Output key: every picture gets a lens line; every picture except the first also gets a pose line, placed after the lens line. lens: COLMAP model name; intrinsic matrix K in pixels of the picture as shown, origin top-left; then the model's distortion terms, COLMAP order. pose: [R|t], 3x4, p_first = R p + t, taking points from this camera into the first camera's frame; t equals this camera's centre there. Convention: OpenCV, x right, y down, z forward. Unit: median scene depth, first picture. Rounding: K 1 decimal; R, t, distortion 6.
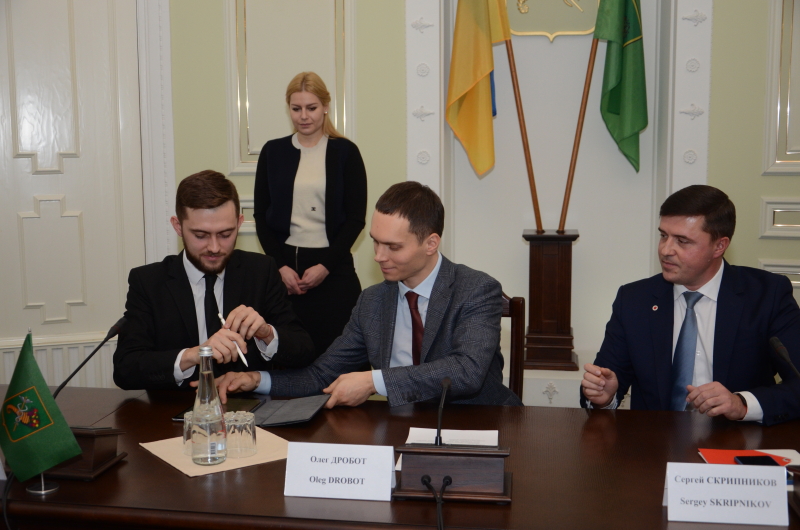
lens RADIAL K [[994.7, 0, 392.2], [0, 994.7, 264.7], [0, 0, 1]] dist [-0.034155, 0.000000]
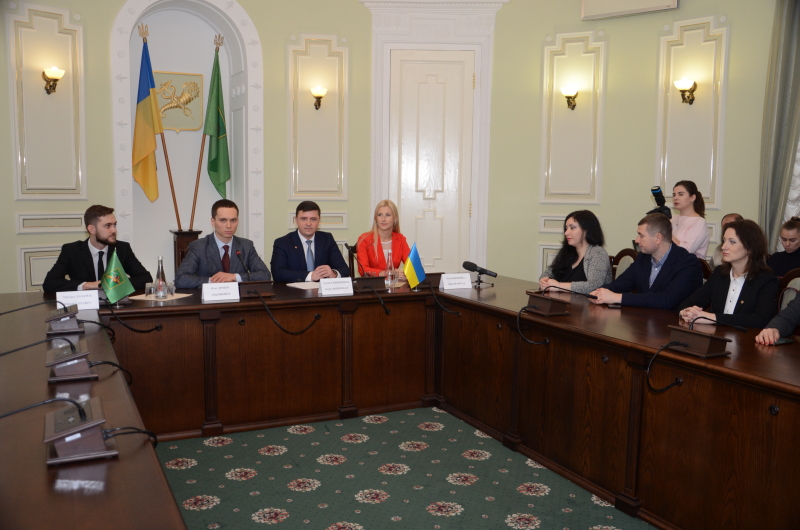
lens RADIAL K [[716.9, 0, 398.1], [0, 716.9, 266.8], [0, 0, 1]] dist [-0.059552, 0.035689]
pose [[0.816819, -0.050254, 0.574700, -0.461490], [0.055852, 0.998408, 0.007922, 0.076344], [-0.574183, 0.025627, 0.818326, -0.588236]]
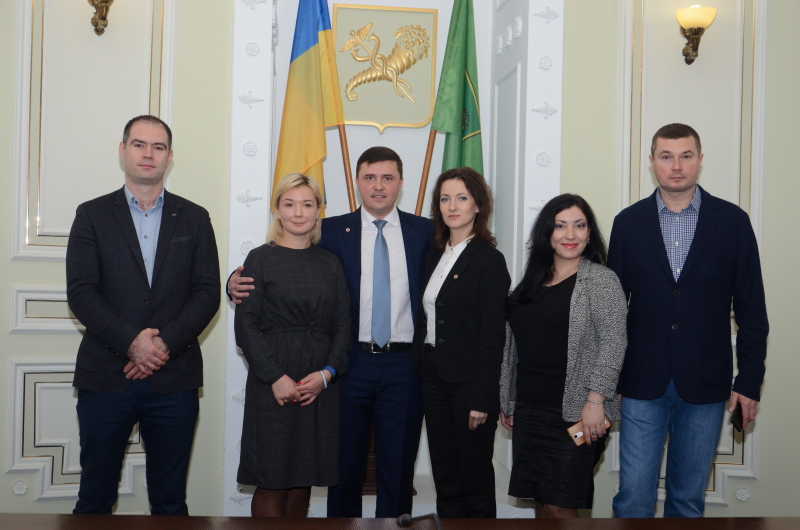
lens RADIAL K [[994.7, 0, 395.4], [0, 994.7, 263.1], [0, 0, 1]] dist [-0.034155, 0.000000]
pose [[0.966856, 0.033941, 0.253055, -0.087283], [0.000515, 0.990863, -0.134868, 0.030695], [-0.255320, 0.130528, 0.958005, 0.190547]]
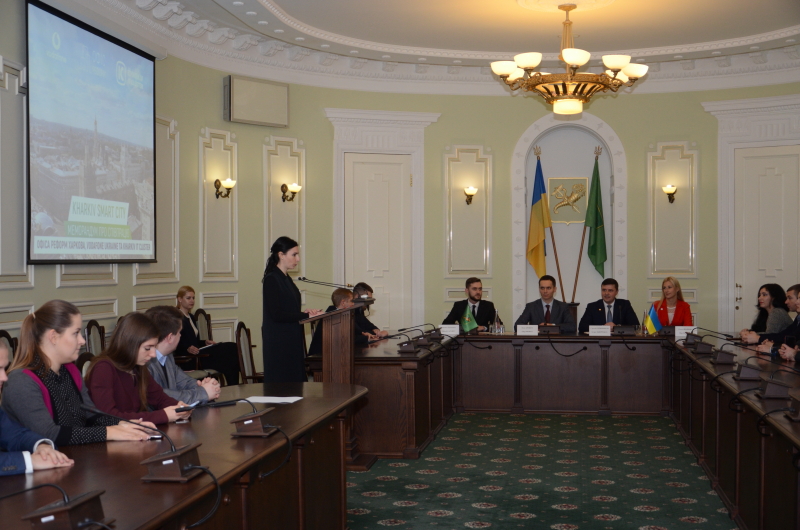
lens RADIAL K [[1101.1, 0, 398.1], [0, 1101.1, 263.6], [0, 0, 1]] dist [-0.015507, 0.000000]
pose [[0.999993, 0.003644, -0.000113, -0.389482], [-0.003630, 0.992549, -0.121796, 0.303724], [-0.000332, 0.121795, 0.992555, -2.547073]]
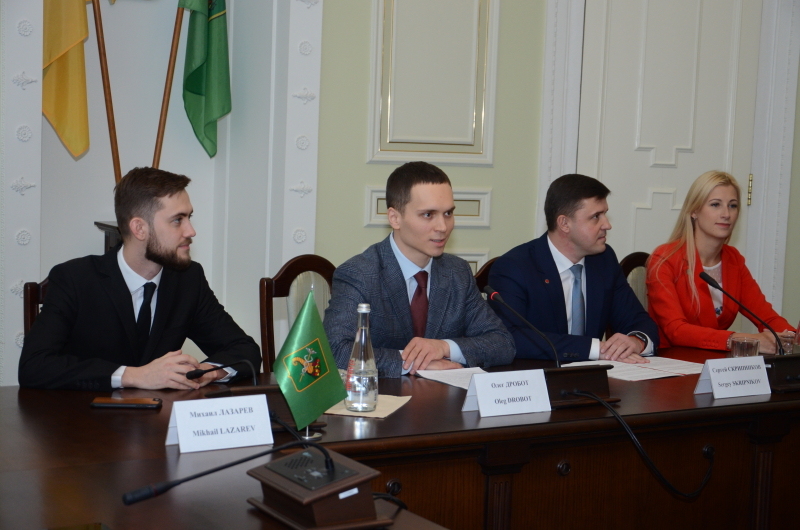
lens RADIAL K [[1407.6, 0, 397.1], [0, 1407.6, 262.9], [0, 0, 1]] dist [-0.040239, 0.000000]
pose [[0.759911, -0.024486, 0.649565, -0.688595], [0.038834, 0.999215, -0.007764, 0.029203], [-0.648866, 0.031126, 0.760266, -0.127668]]
